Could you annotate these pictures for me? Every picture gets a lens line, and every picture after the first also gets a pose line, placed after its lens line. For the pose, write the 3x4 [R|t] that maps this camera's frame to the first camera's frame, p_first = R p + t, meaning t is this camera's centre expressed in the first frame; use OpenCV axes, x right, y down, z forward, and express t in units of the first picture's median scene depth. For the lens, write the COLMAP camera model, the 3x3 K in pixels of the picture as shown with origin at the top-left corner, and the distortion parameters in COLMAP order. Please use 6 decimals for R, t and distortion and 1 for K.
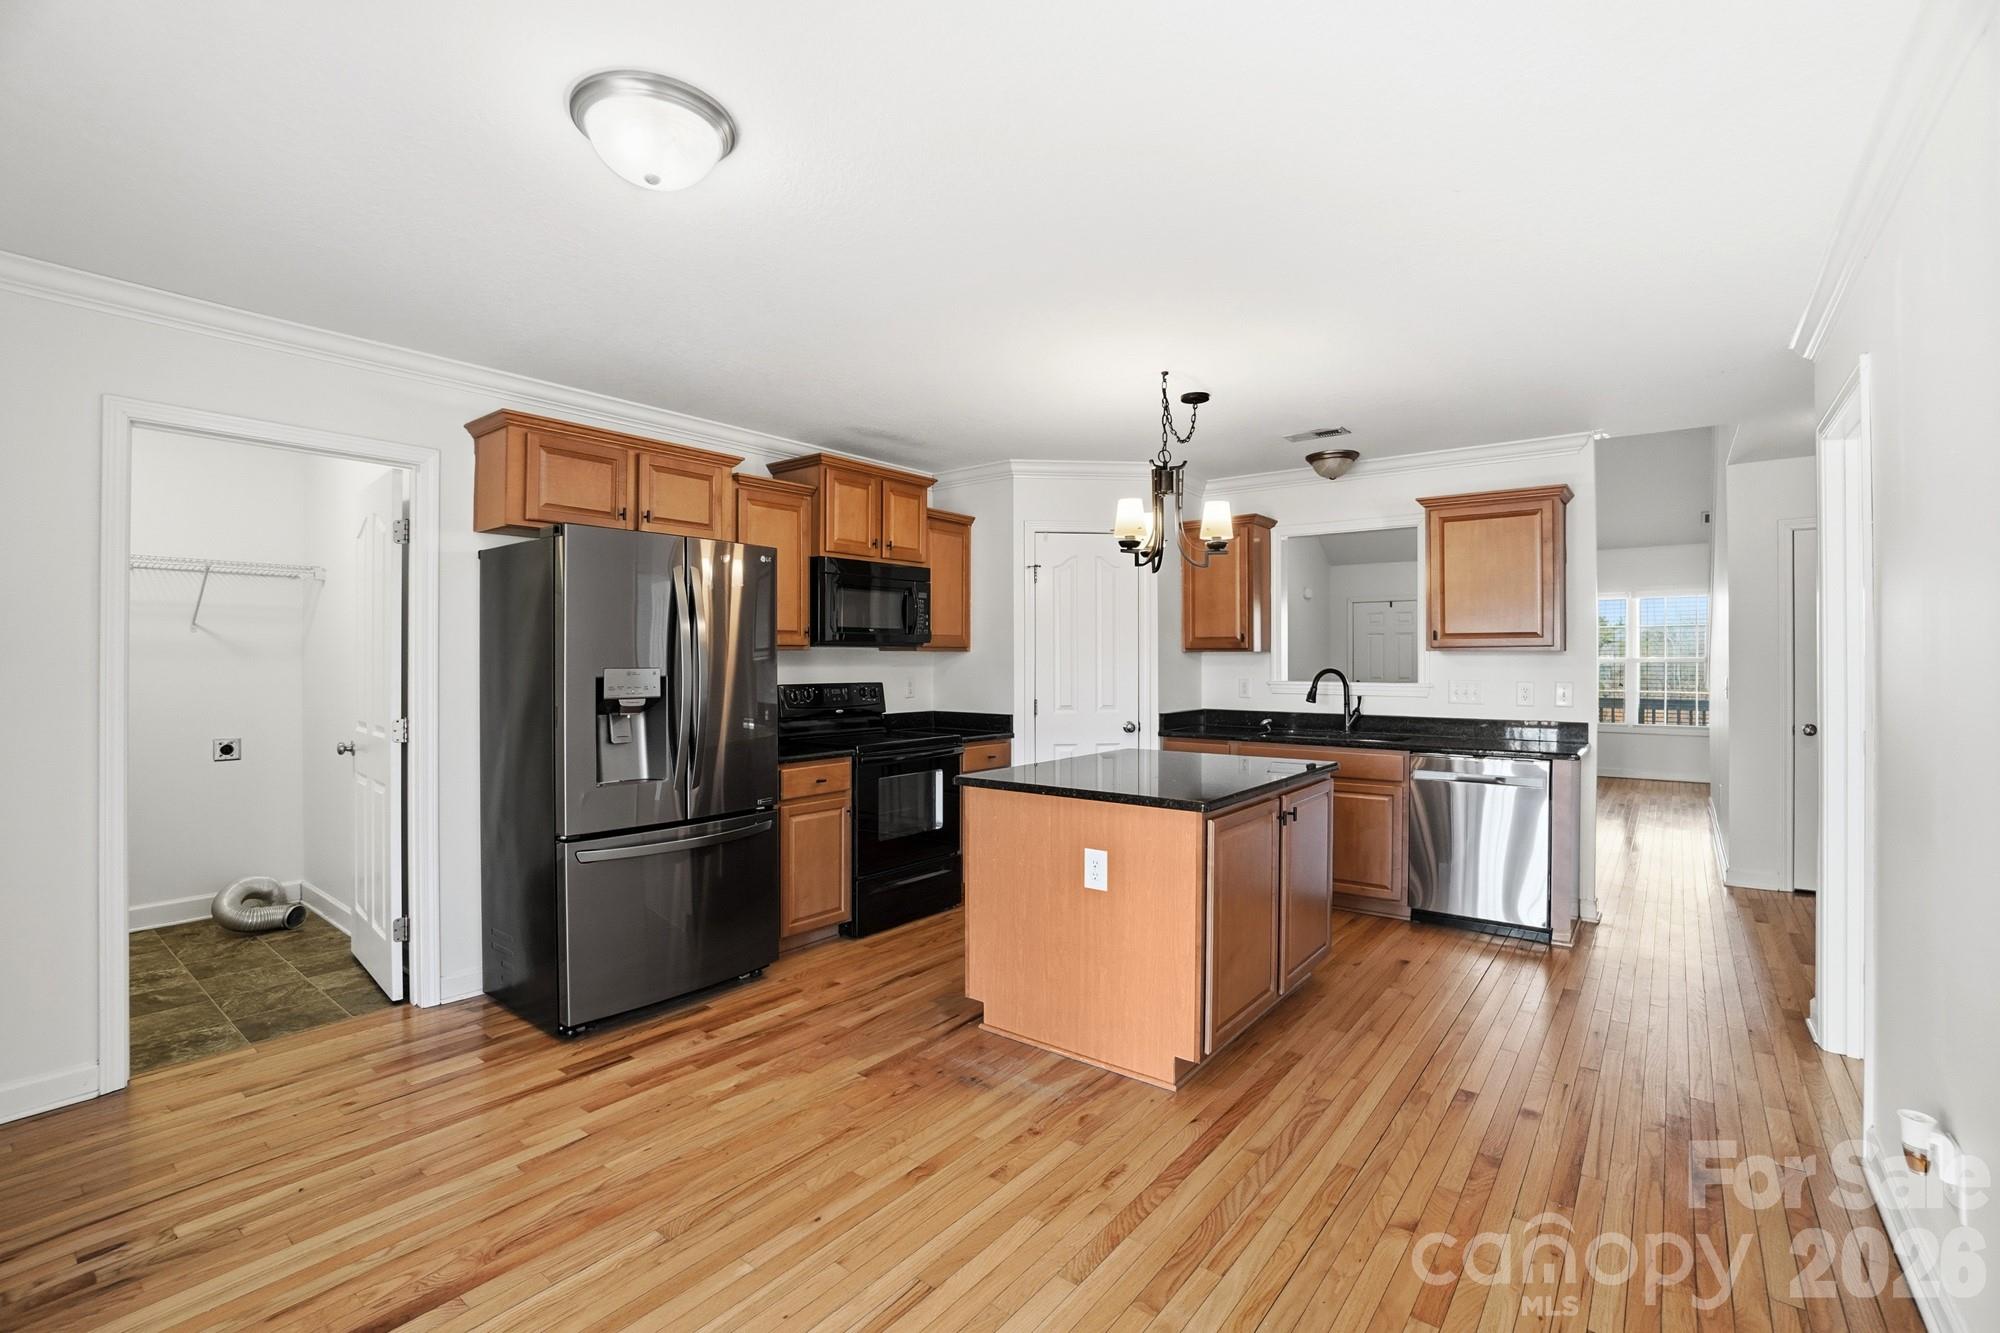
lens RADIAL K [[896.1, 0, 984.1], [0, 896.1, 662.9], [0, 0, 1]] dist [-0.060777, 0.021402]
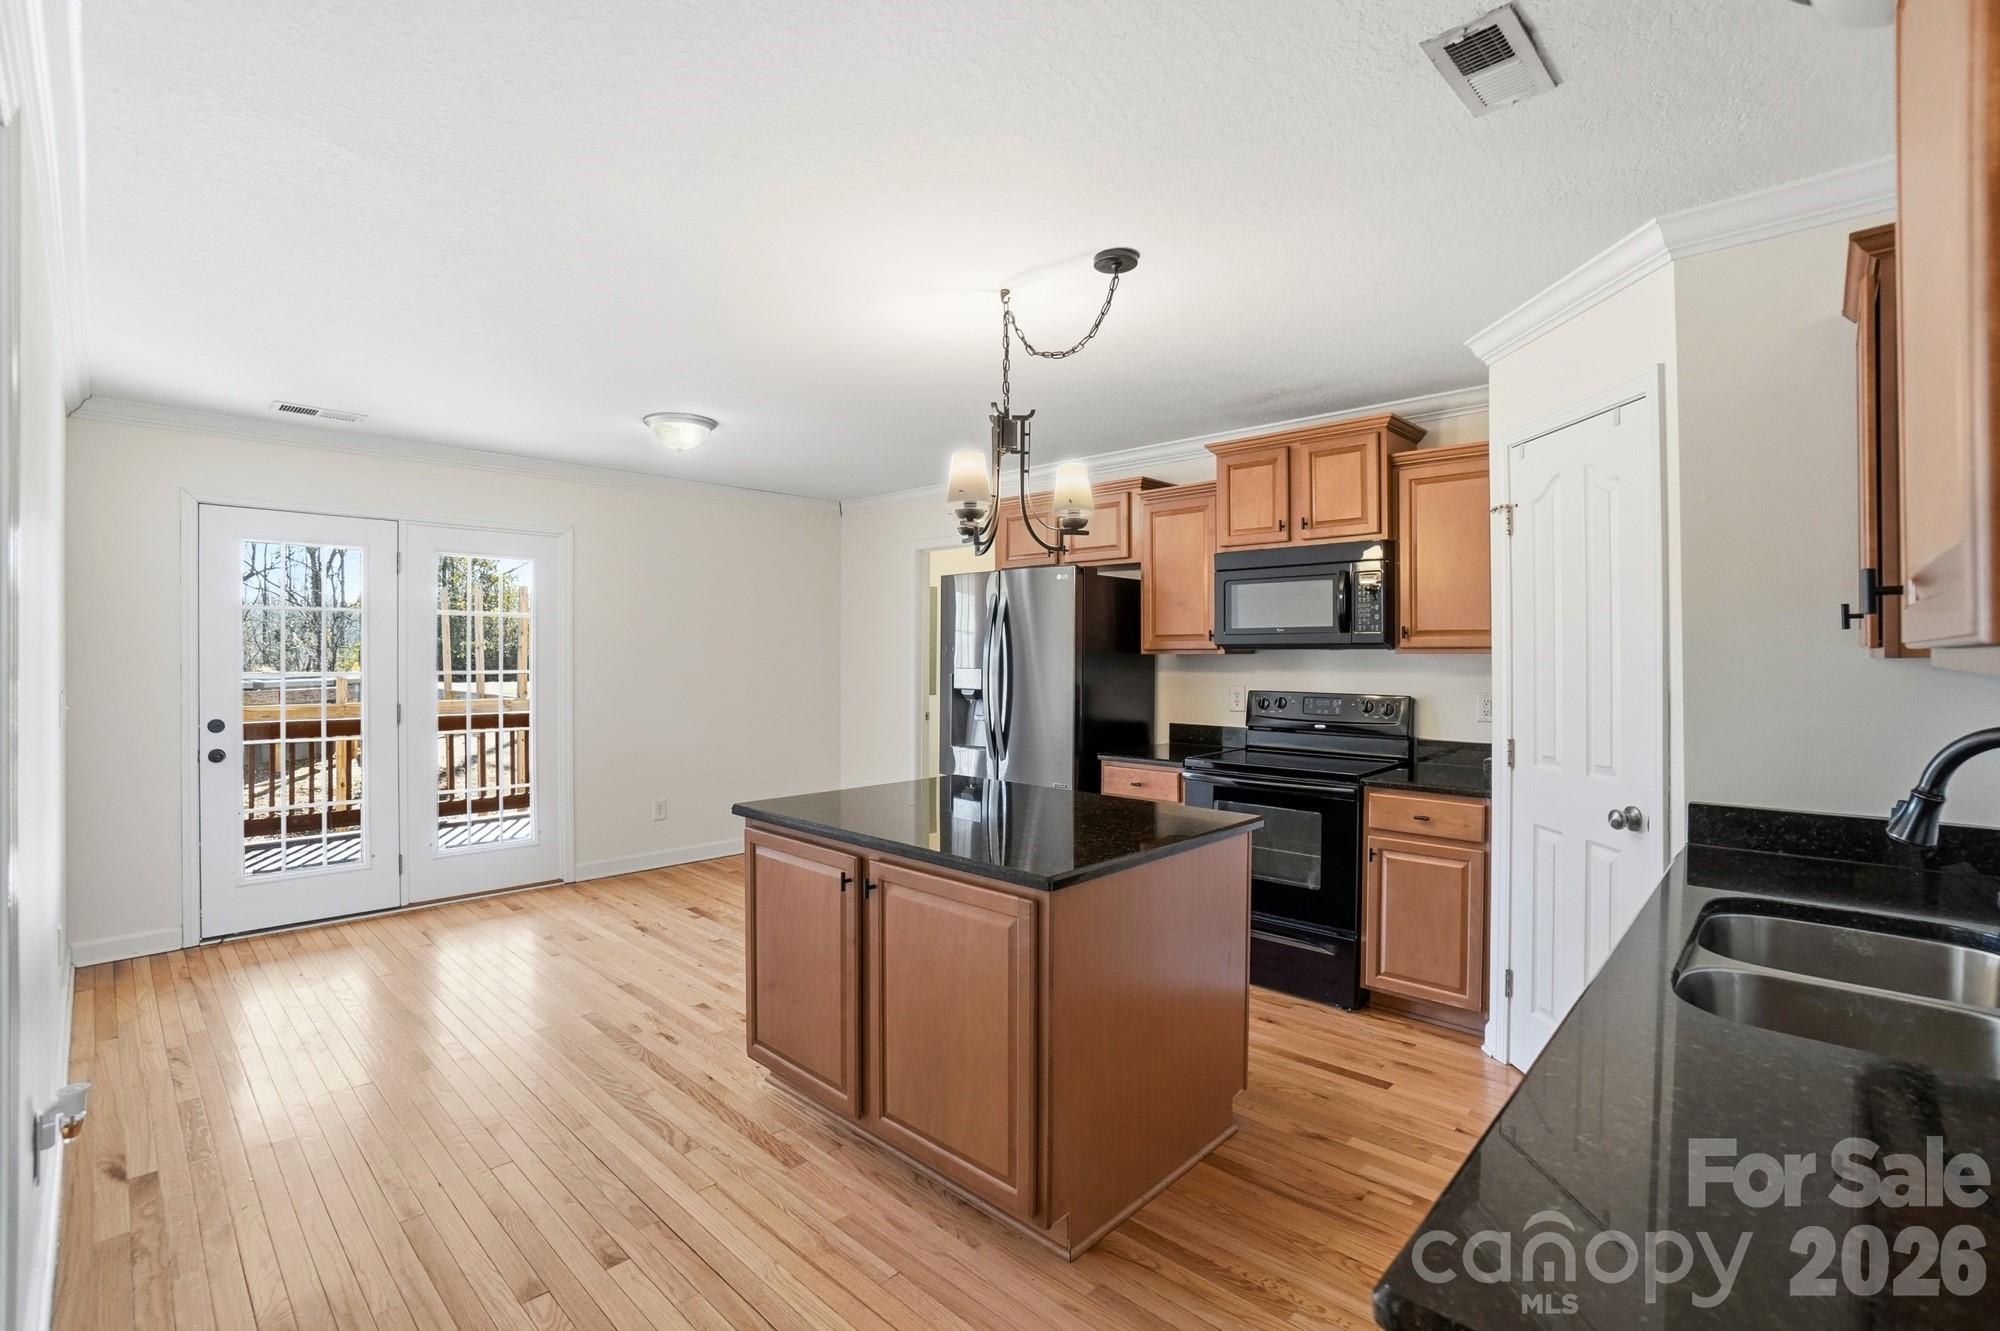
lens RADIAL K [[896.1, 0, 984.1], [0, 896.1, 661.9], [0, 0, 1]] dist [-0.060777, 0.021402]
pose [[-0.103187, 0.009110, -0.994620, 1.038033], [-0.002334, 0.999953, 0.009401, -0.020752], [0.994659, 0.003291, -0.103161, 1.149021]]
